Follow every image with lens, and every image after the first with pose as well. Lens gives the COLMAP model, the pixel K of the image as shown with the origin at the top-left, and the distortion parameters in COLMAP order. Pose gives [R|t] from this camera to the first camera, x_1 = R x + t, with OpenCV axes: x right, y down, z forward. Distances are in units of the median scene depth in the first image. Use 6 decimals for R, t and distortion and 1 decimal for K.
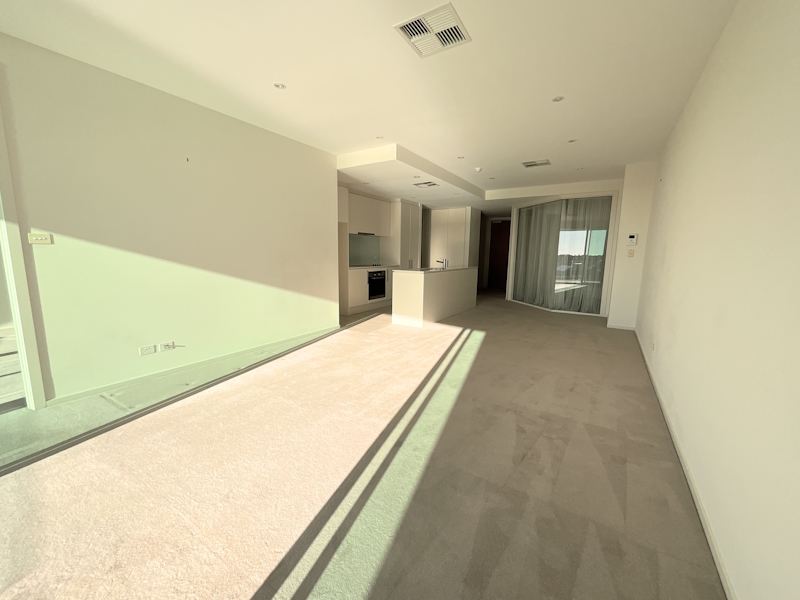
lens RADIAL K [[323.7, 0, 400.0], [0, 323.7, 300.0], [0, 0, 1]] dist [0.001926, 0.000168]
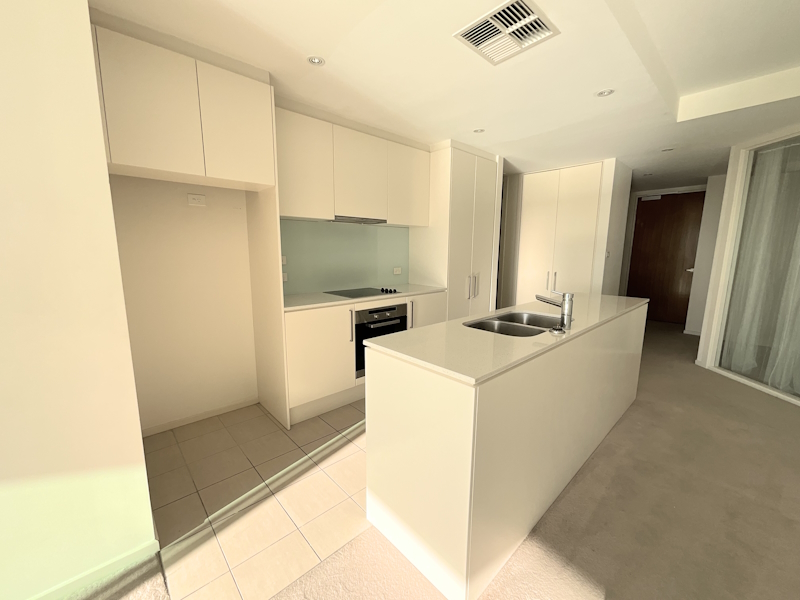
lens RADIAL K [[323.7, 0, 400.0], [0, 323.7, 300.0], [0, 0, 1]] dist [0.001926, 0.000168]
pose [[0.967153, 0.030793, -0.252322, 0.051612], [-0.029612, 0.999526, 0.008474, -0.091418], [0.252464, -0.000723, 0.967606, 0.532433]]
